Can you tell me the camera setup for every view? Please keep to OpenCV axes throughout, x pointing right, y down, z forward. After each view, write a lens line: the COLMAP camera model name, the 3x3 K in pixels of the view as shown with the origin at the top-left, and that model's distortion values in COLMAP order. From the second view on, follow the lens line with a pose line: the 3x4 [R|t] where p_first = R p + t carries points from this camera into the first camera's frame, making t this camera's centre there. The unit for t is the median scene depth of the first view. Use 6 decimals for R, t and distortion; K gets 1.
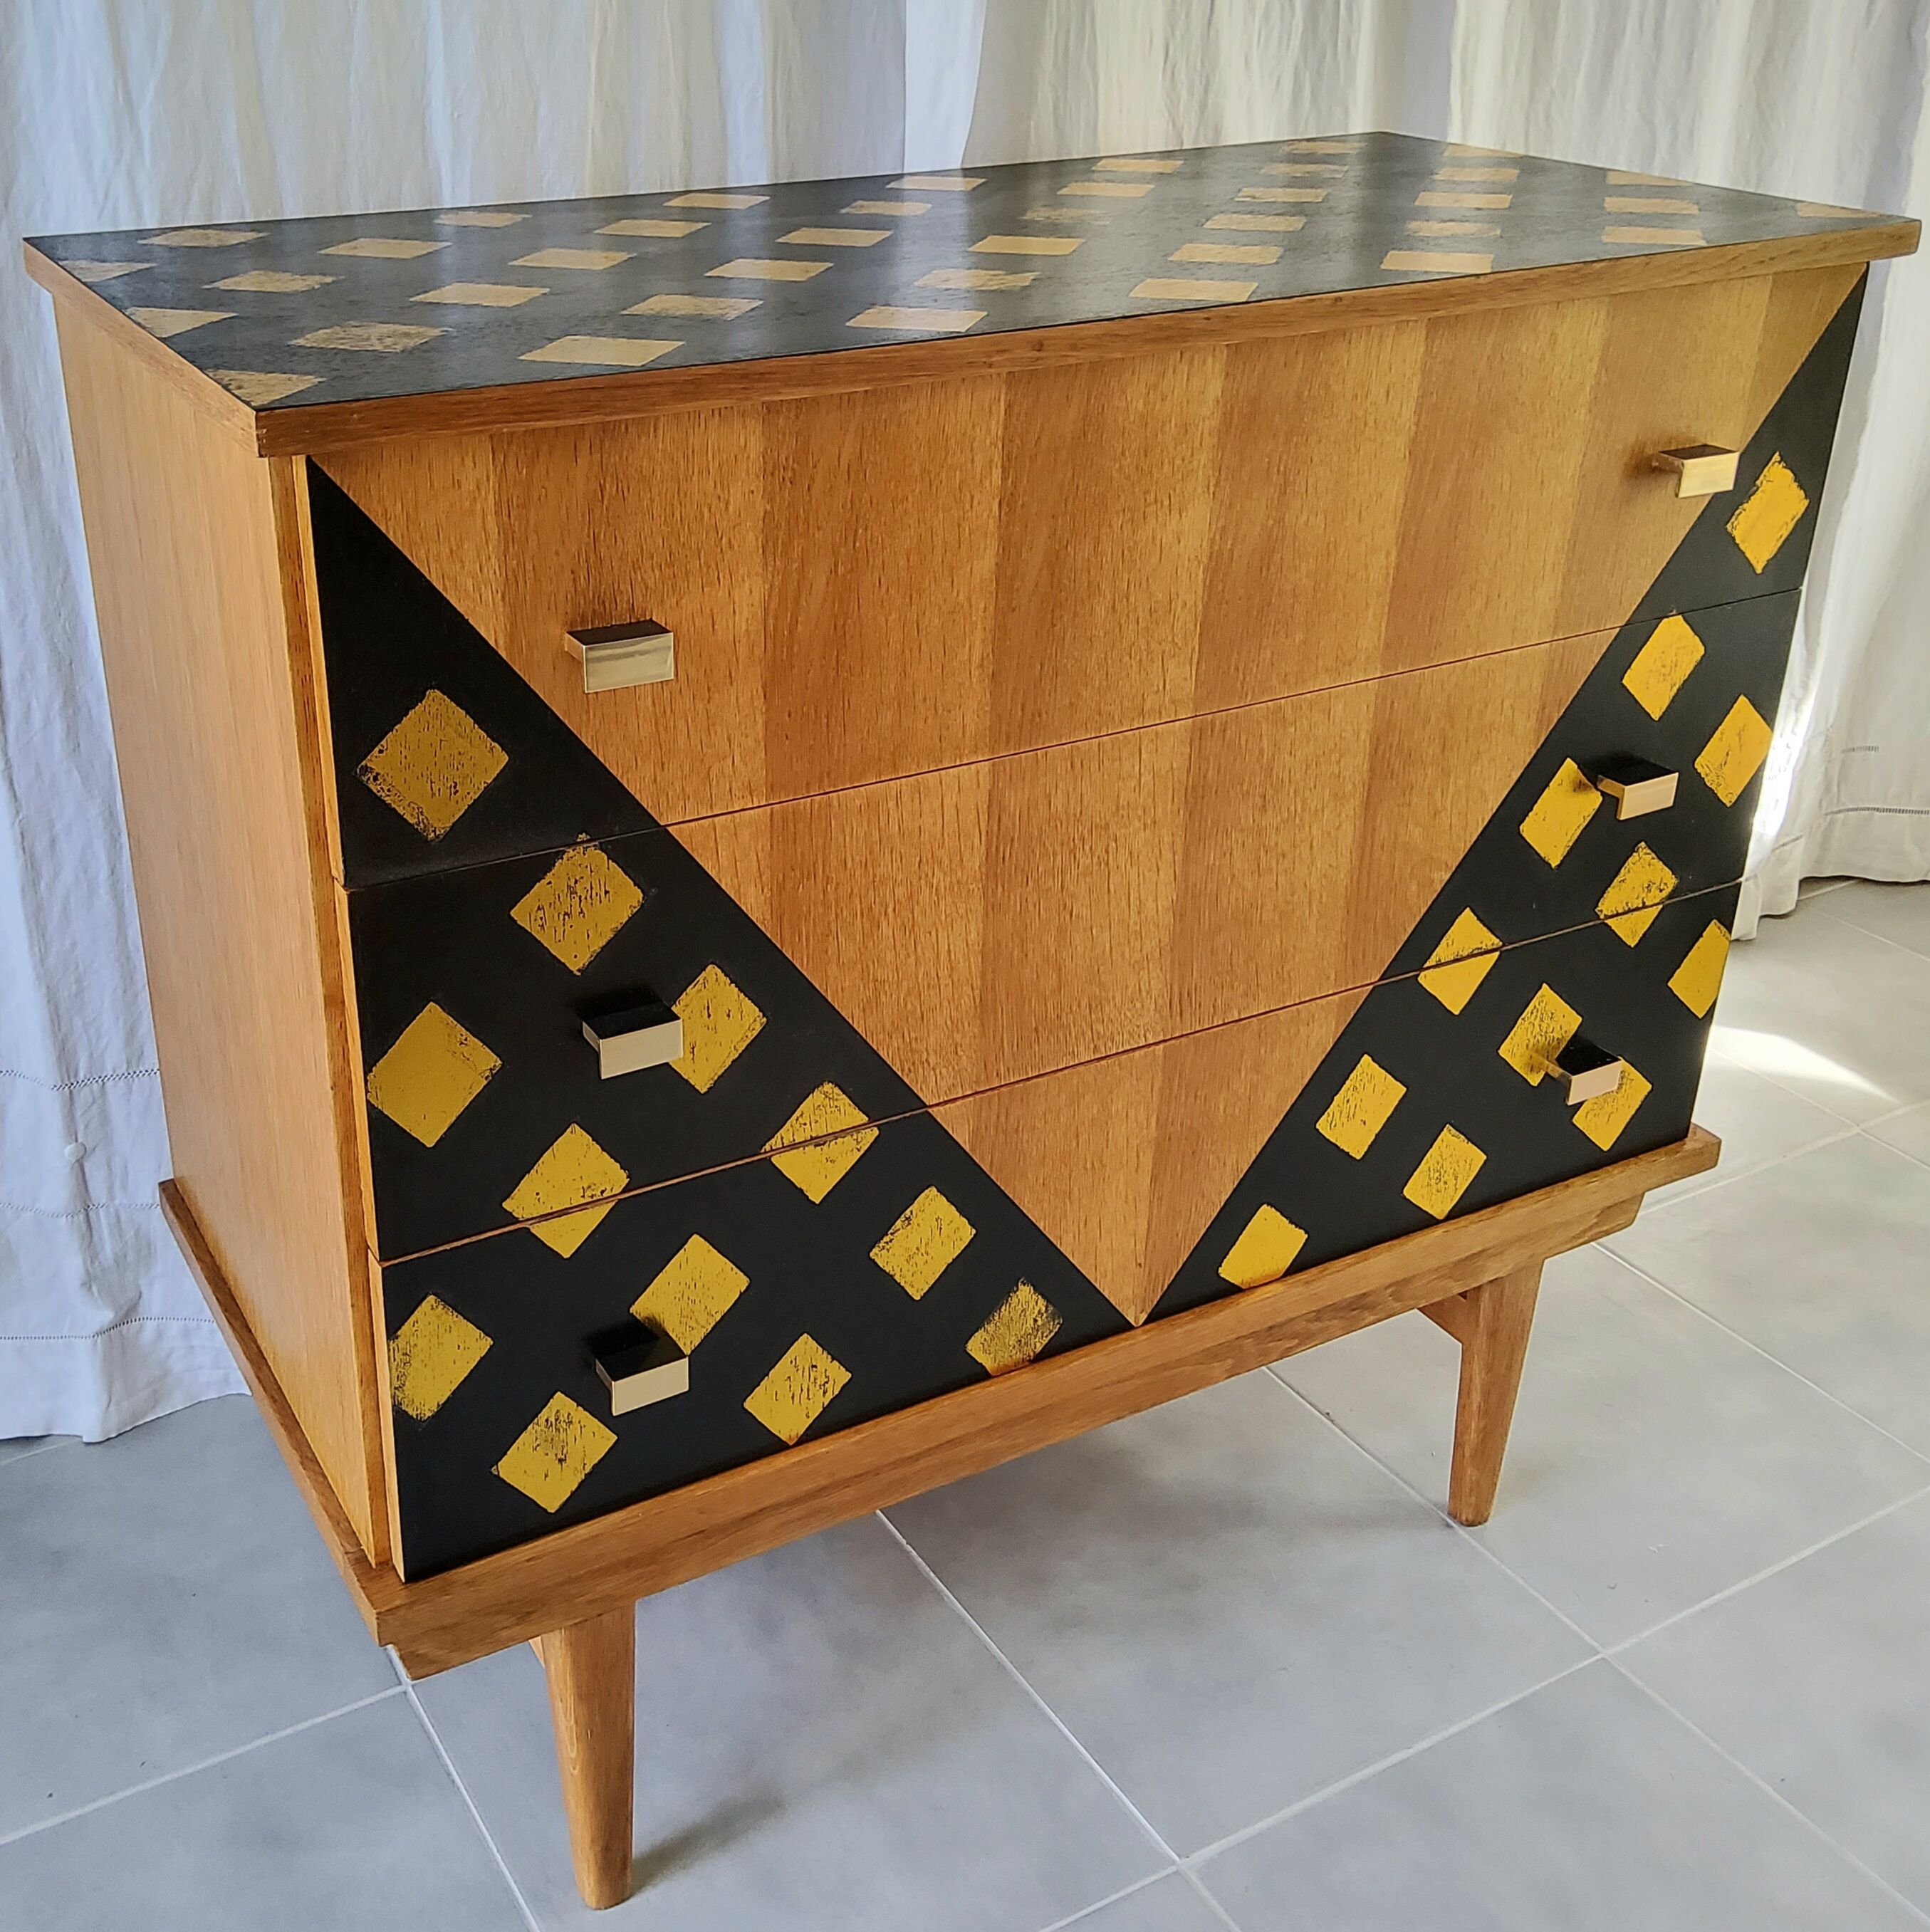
lens RADIAL K [[2497.1, 0, 845.2], [0, 2497.1, 746.6], [0, 0, 1]] dist [0.061232, 0.000000]
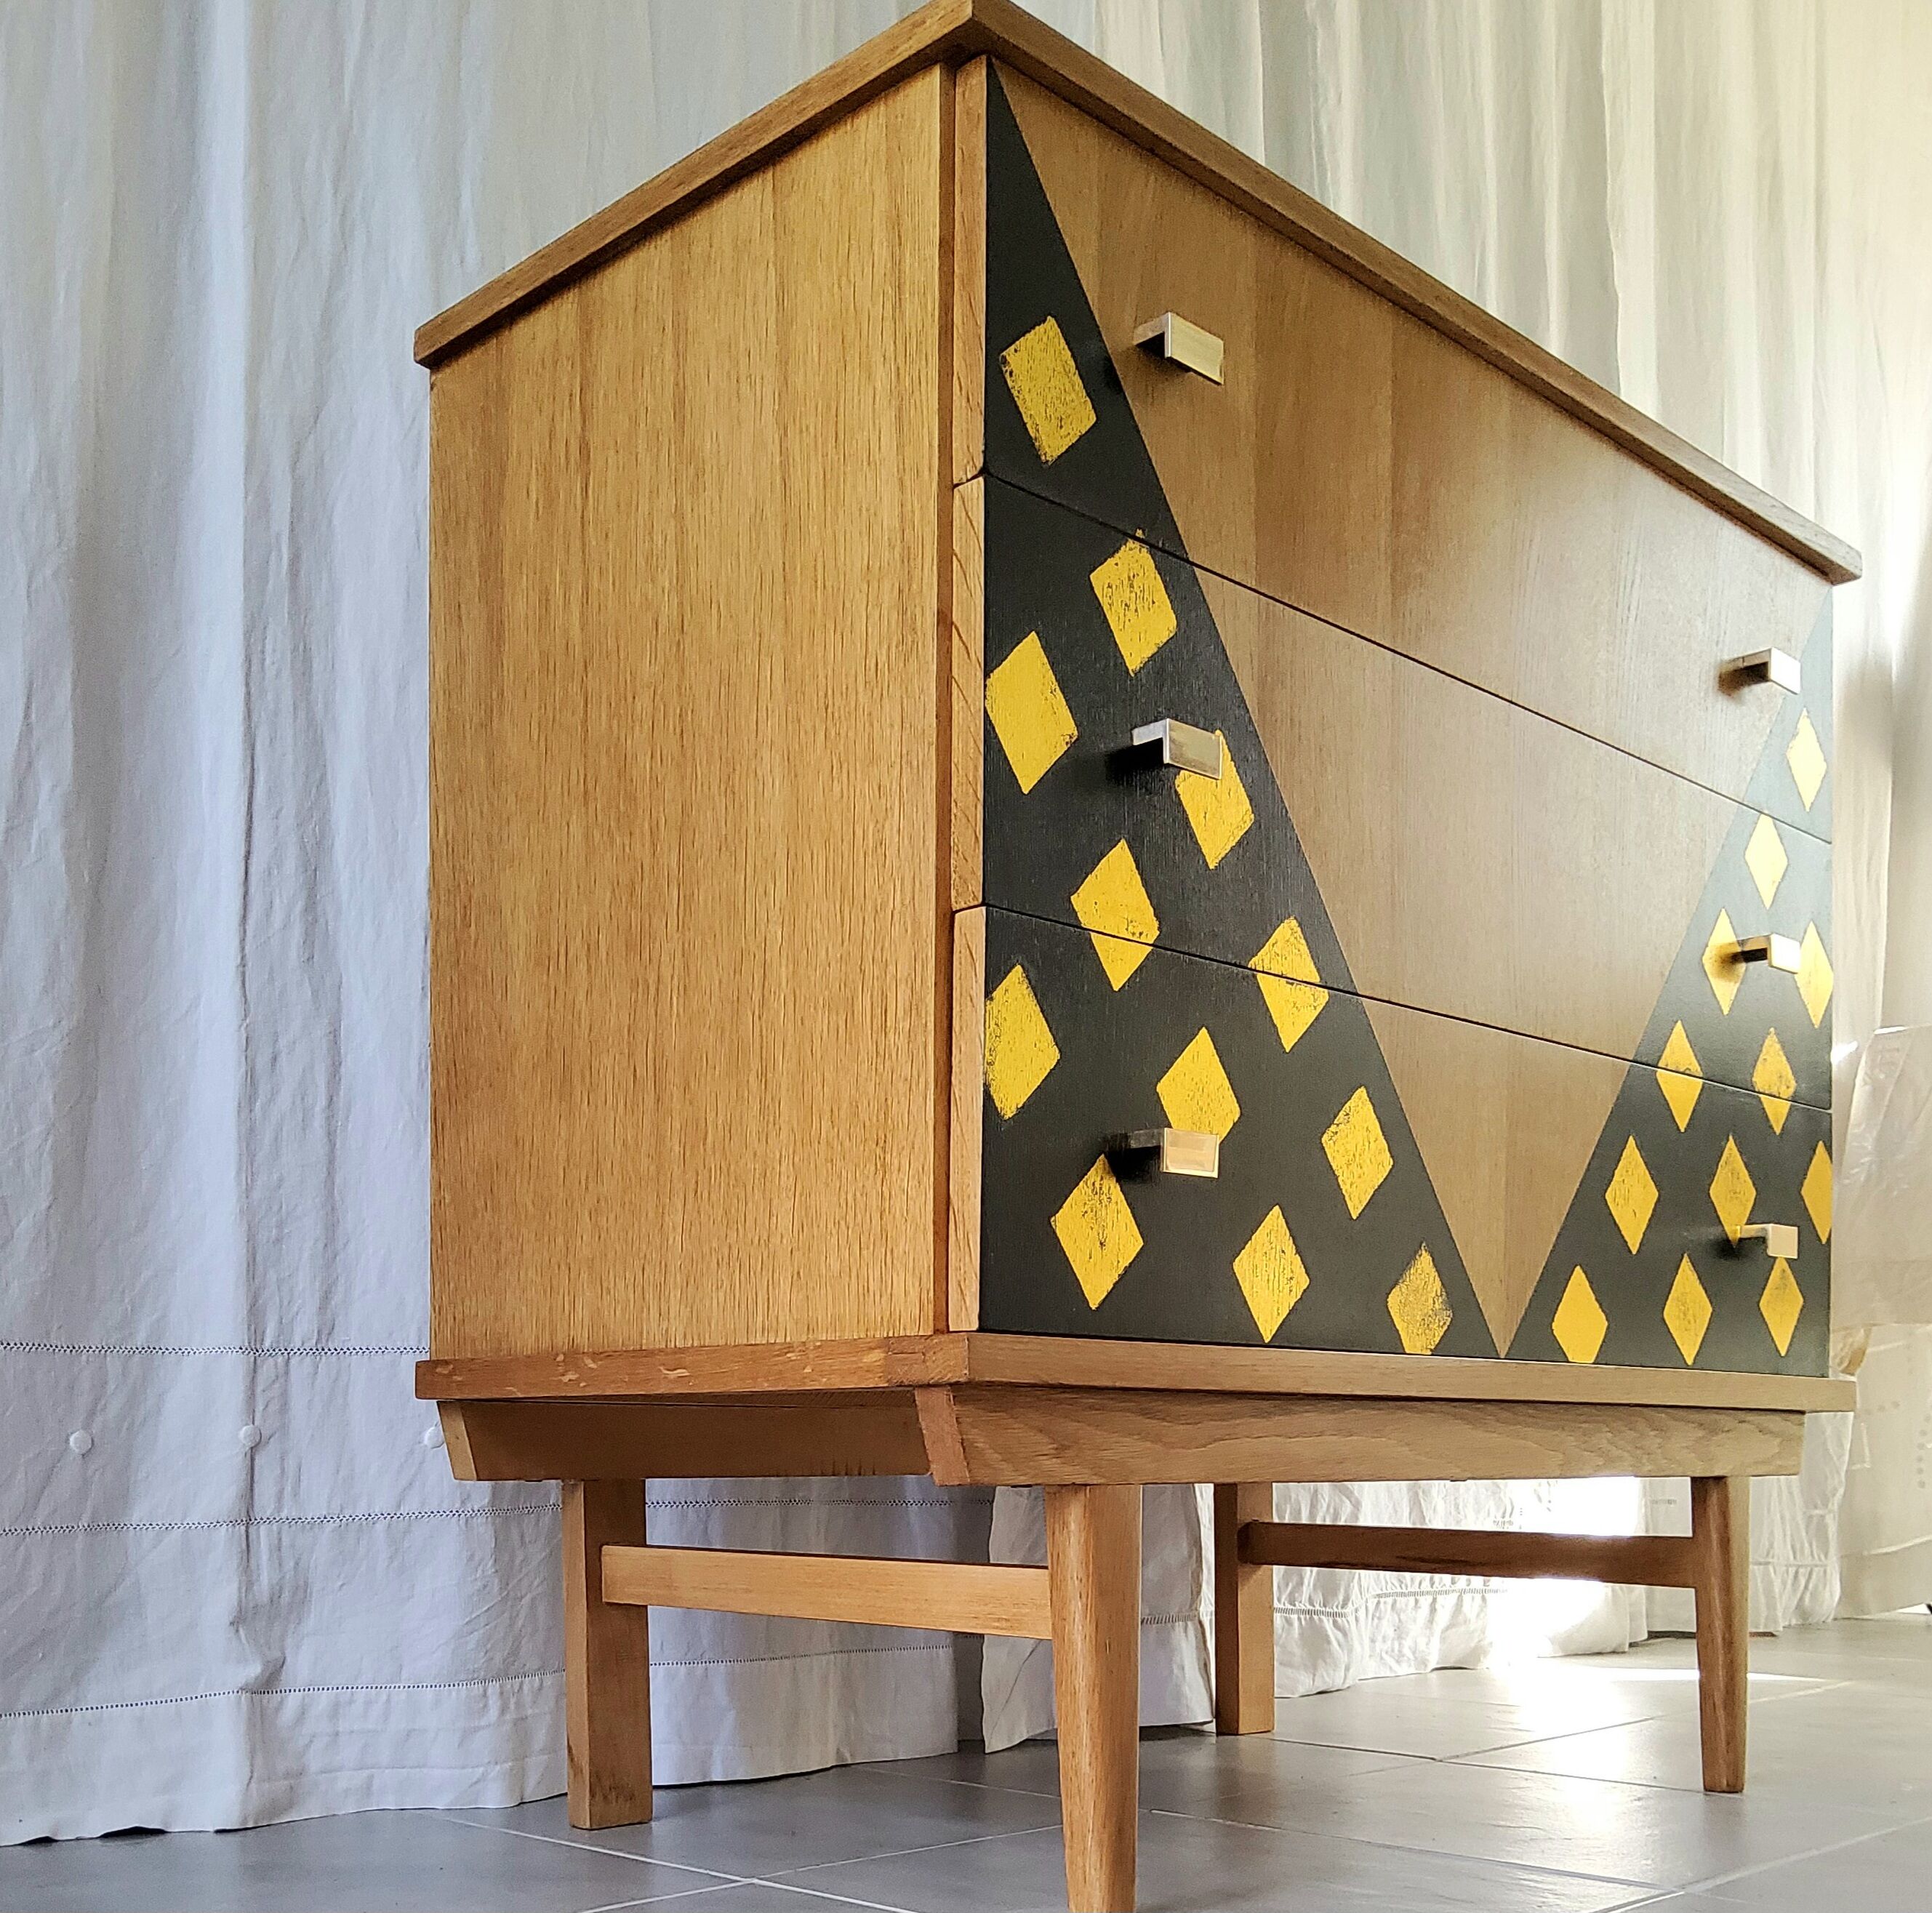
lens RADIAL K [[2380.2, 0, 917.4], [0, 2380.2, 1234.2], [0, 0, 1]] dist [0.061019, 0.000000]
pose [[0.958600, 0.017480, 0.284219, -0.386826], [0.116180, 0.887252, -0.446415, 0.599854], [-0.259977, 0.460954, 0.848489, 0.237743]]
